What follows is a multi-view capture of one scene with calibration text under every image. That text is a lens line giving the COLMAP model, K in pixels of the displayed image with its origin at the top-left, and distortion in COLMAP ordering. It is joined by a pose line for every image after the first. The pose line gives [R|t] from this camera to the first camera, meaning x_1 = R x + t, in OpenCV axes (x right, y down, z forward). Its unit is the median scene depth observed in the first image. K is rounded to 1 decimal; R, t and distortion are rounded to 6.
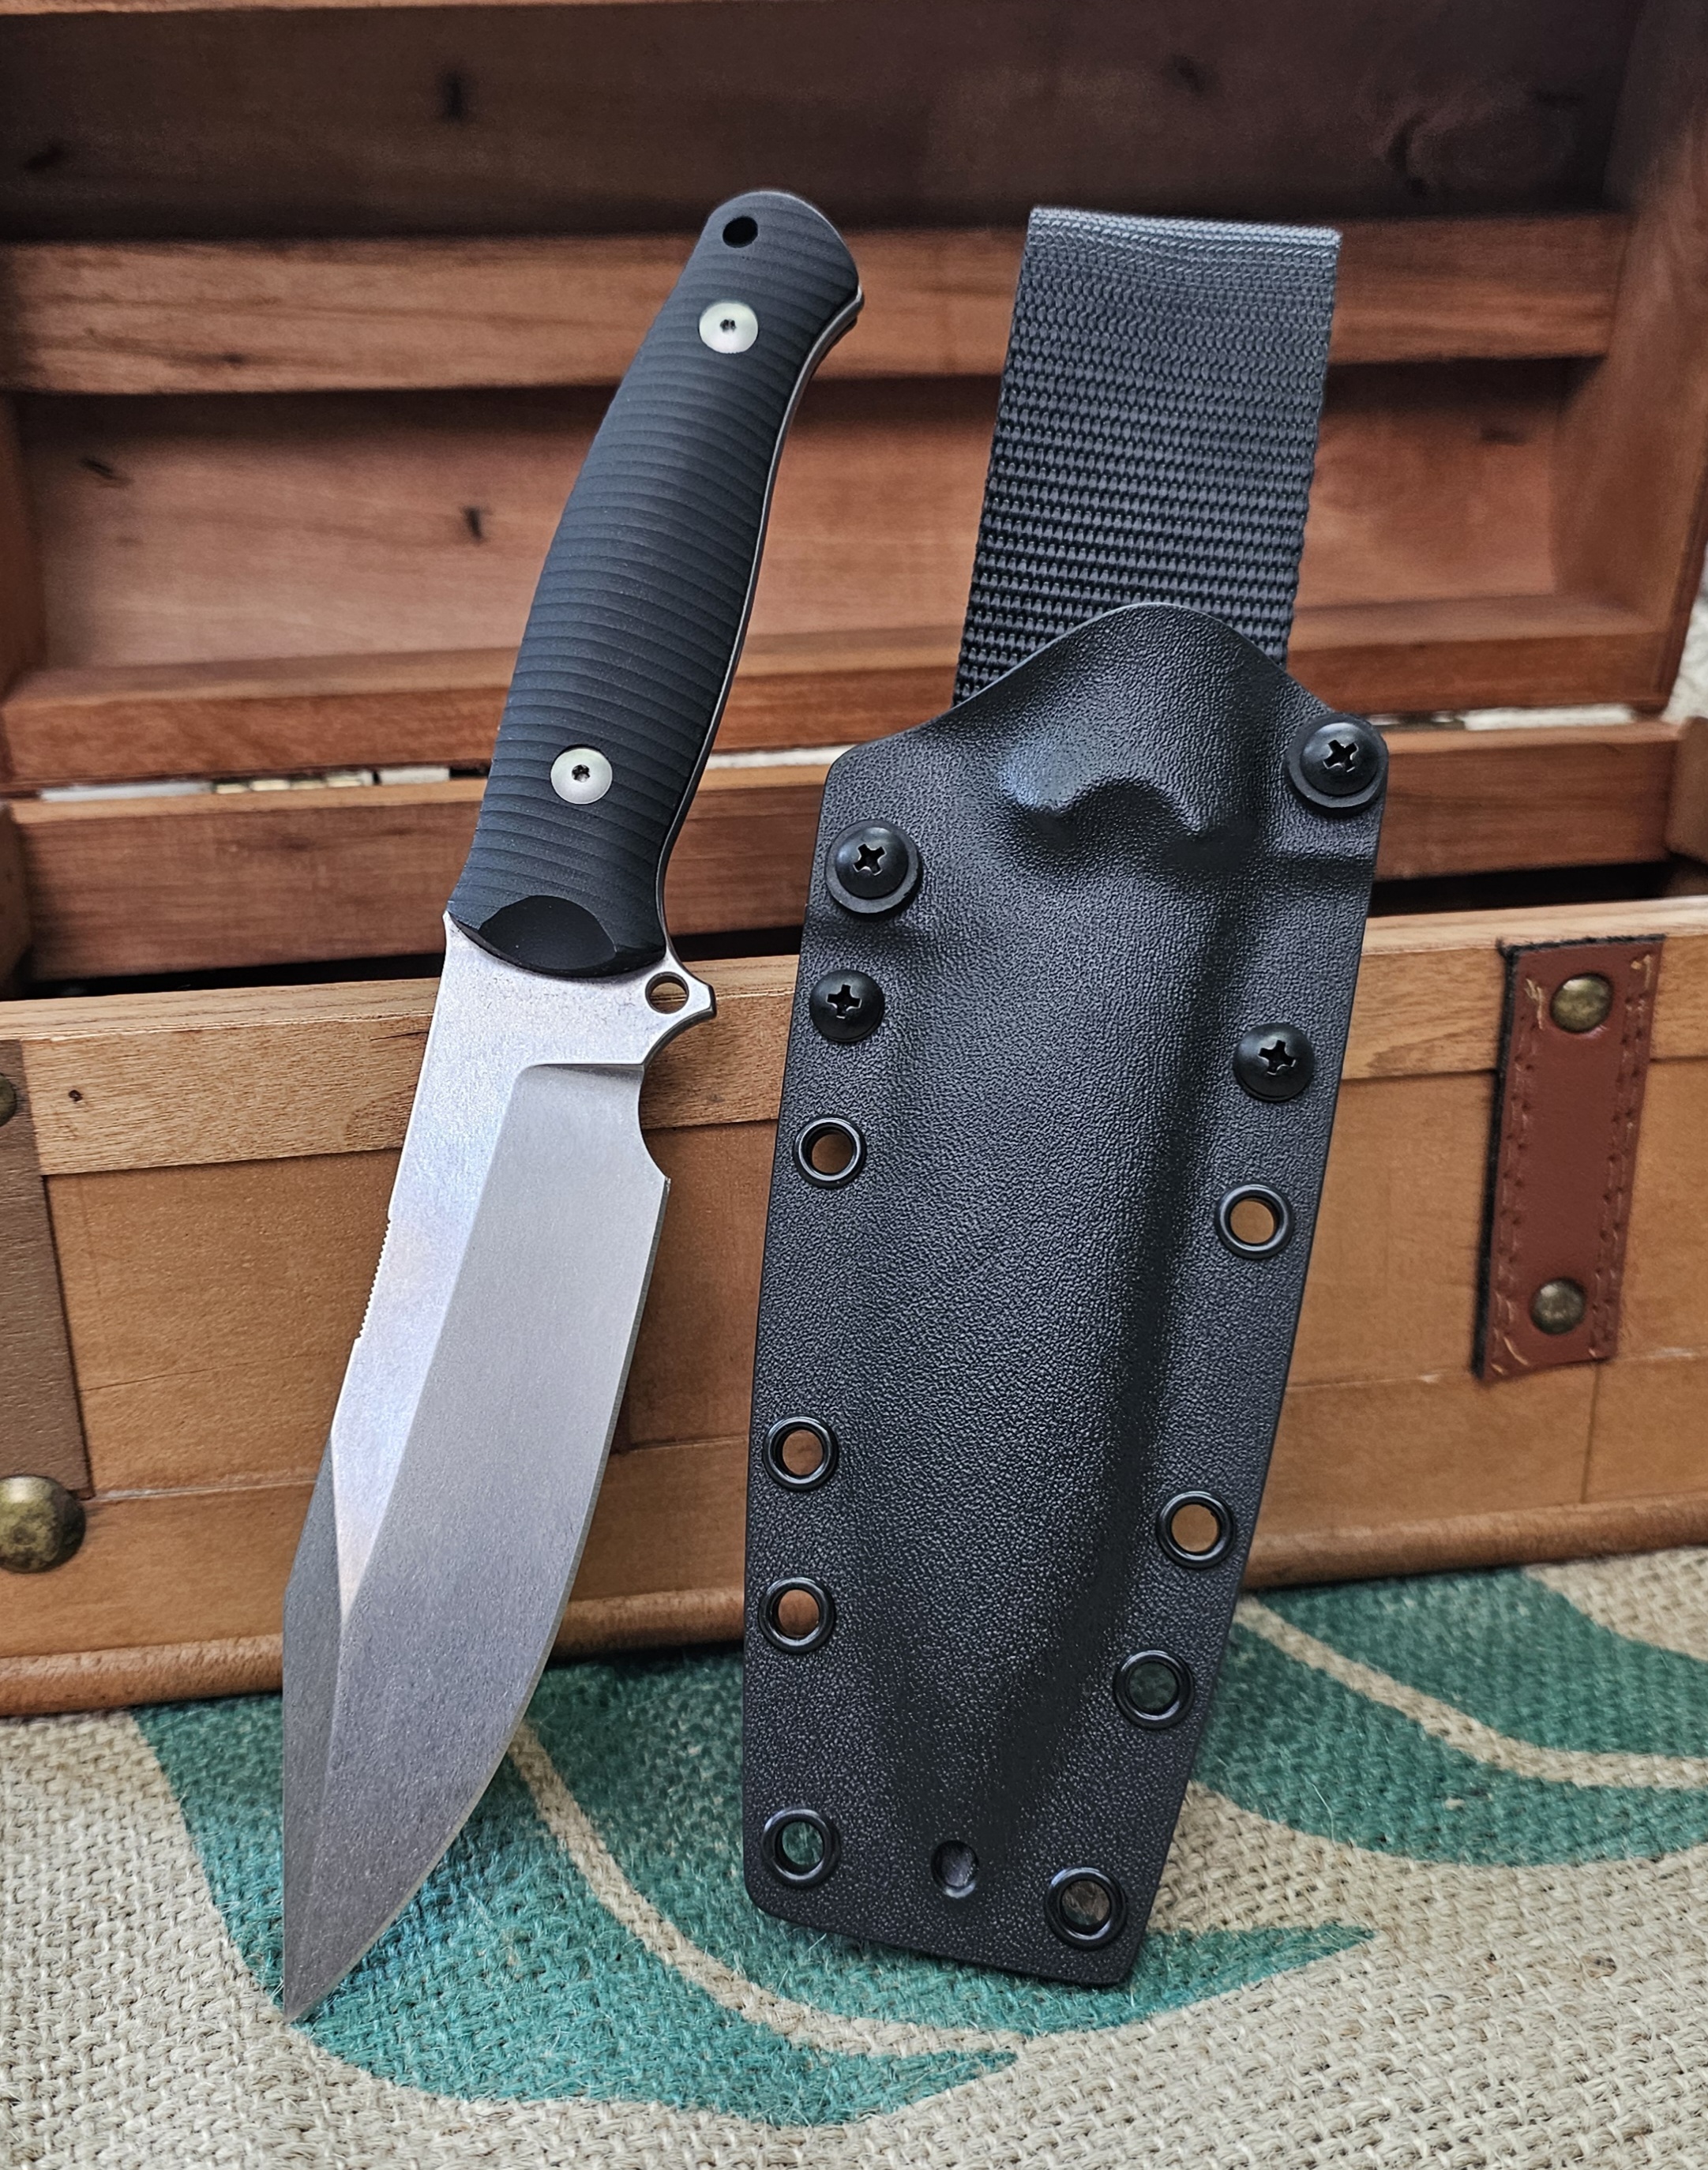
lens RADIAL K [[1560.5, 0, 839.8], [0, 1560.5, 1075.3], [0, 0, 1]] dist [0.002643, -0.000197]
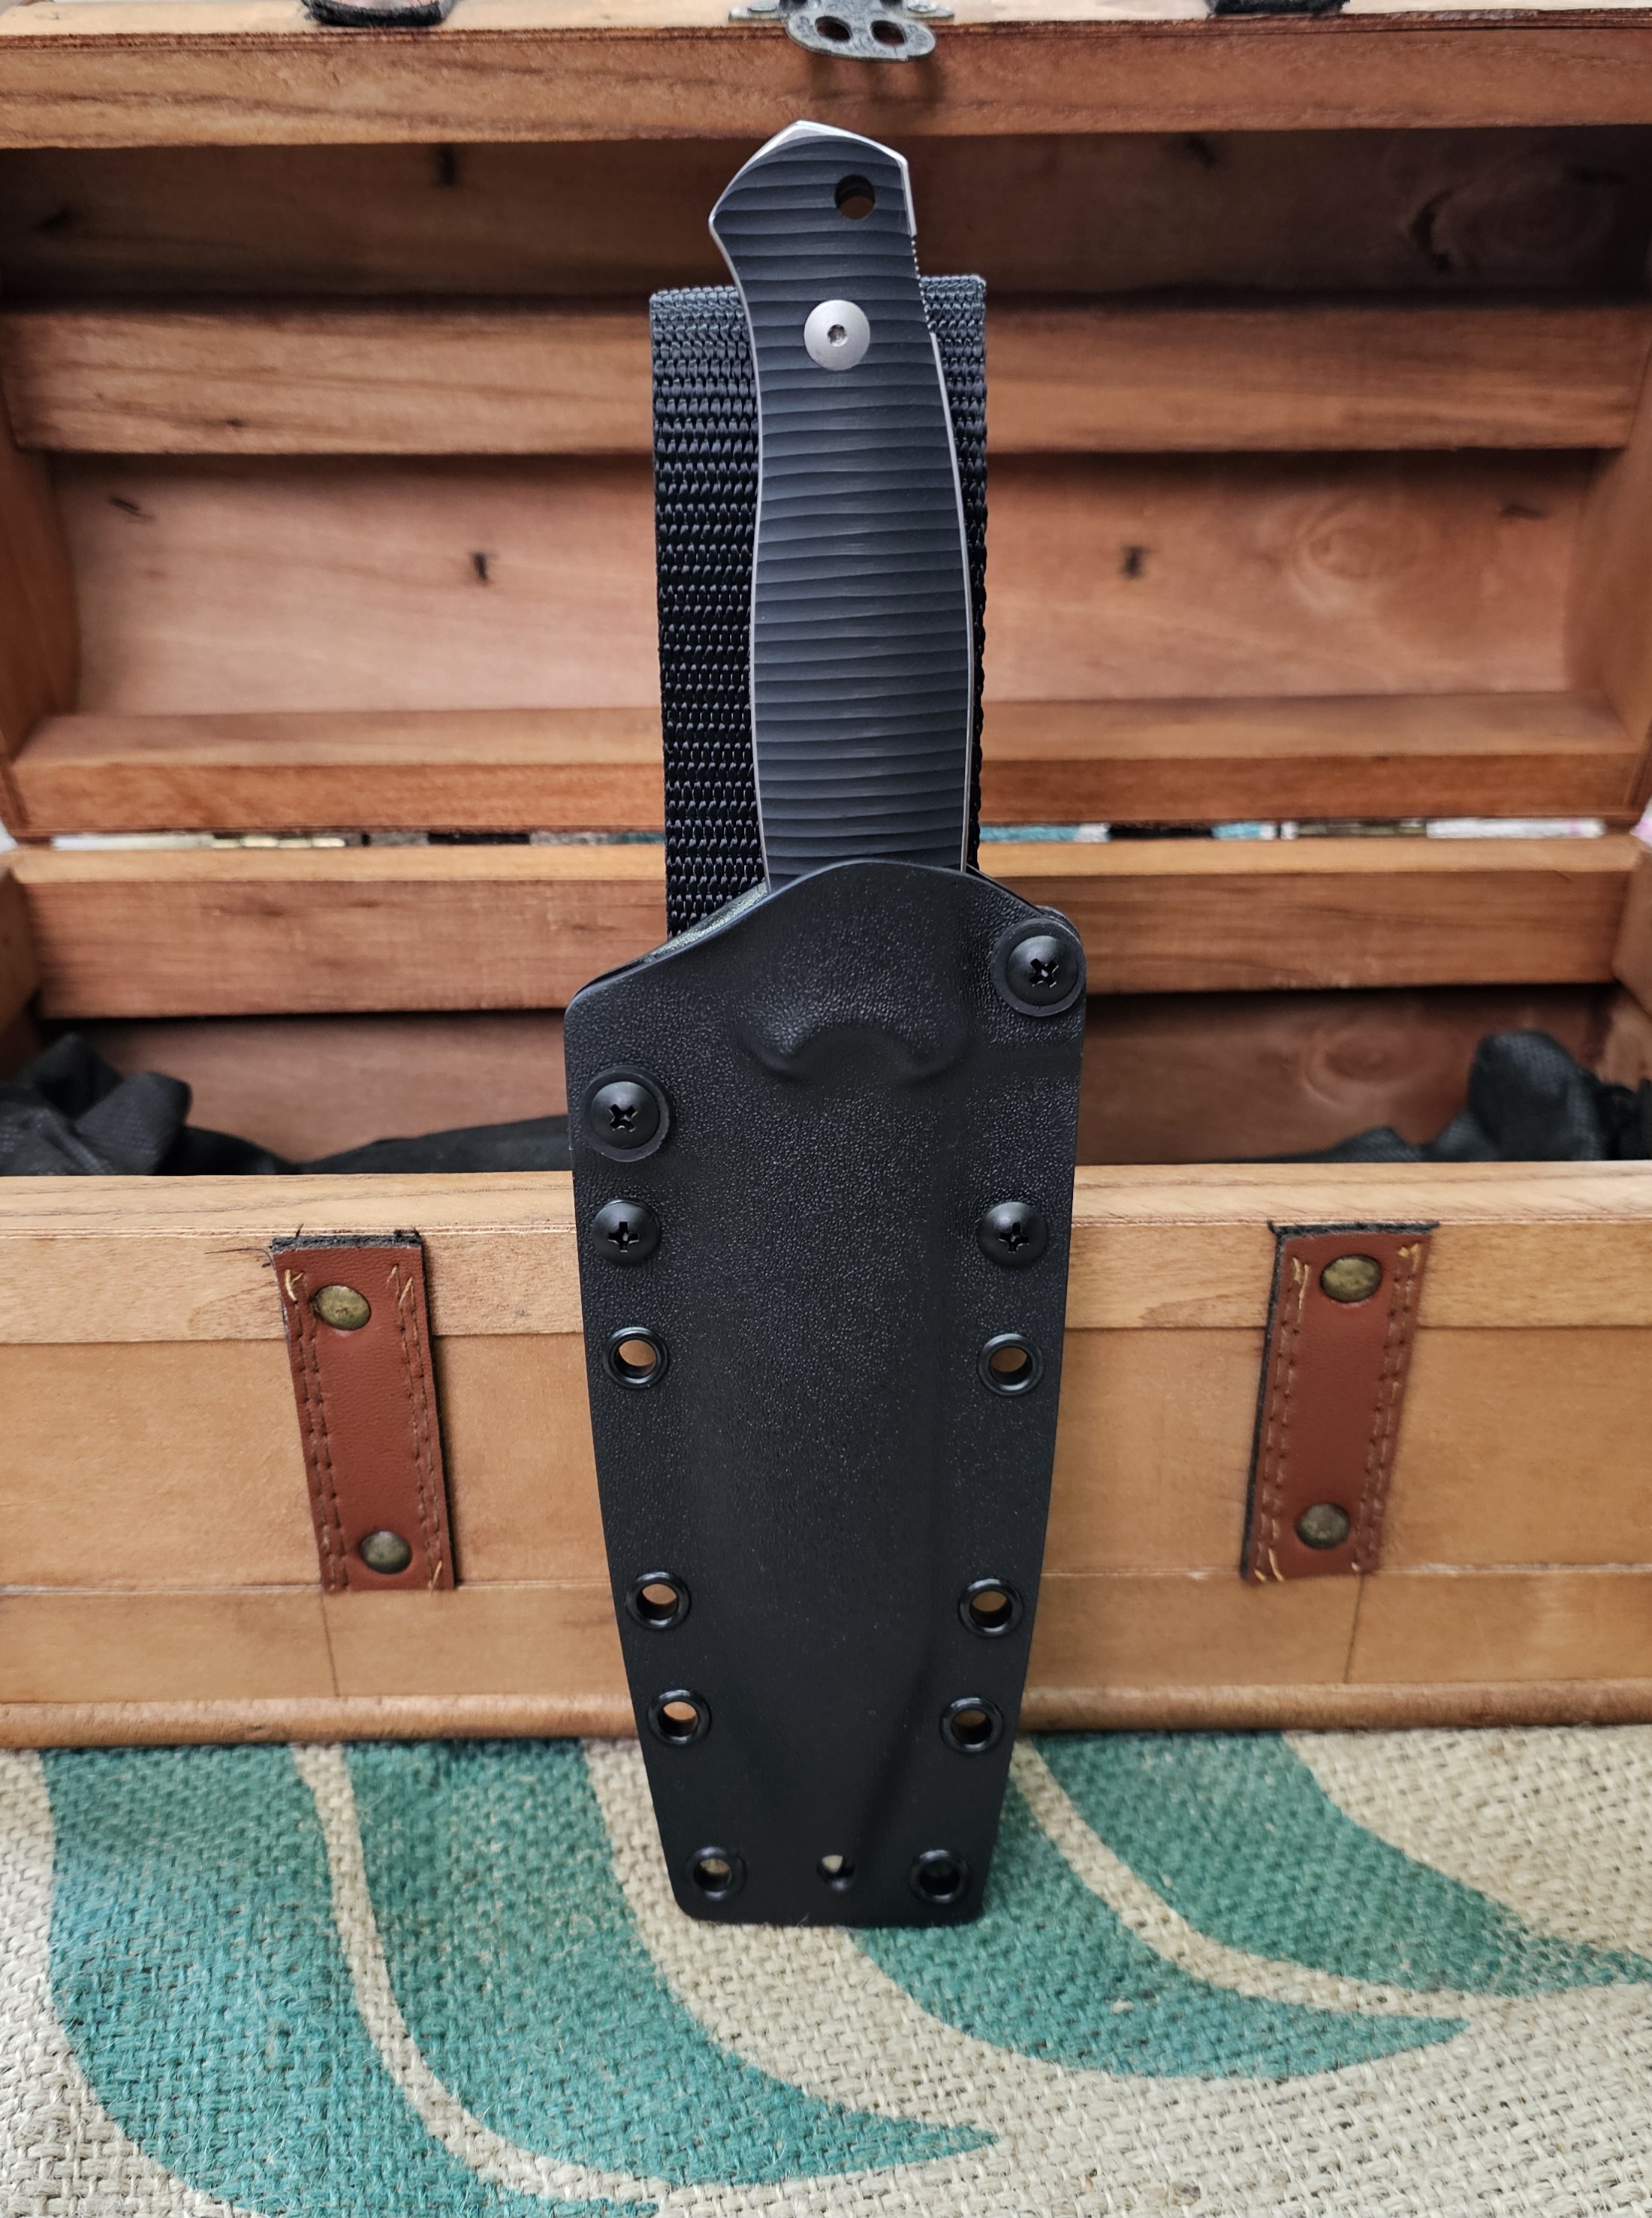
lens RADIAL K [[1479.7, 0, 837.4], [0, 1479.7, 1112.5], [0, 0, 1]] dist [0.010124, -0.011866]
pose [[0.994422, 0.076531, -0.072579, 0.175601], [-0.067175, 0.990057, 0.123588, -0.229336], [0.081316, -0.118023, 0.989676, 0.001019]]
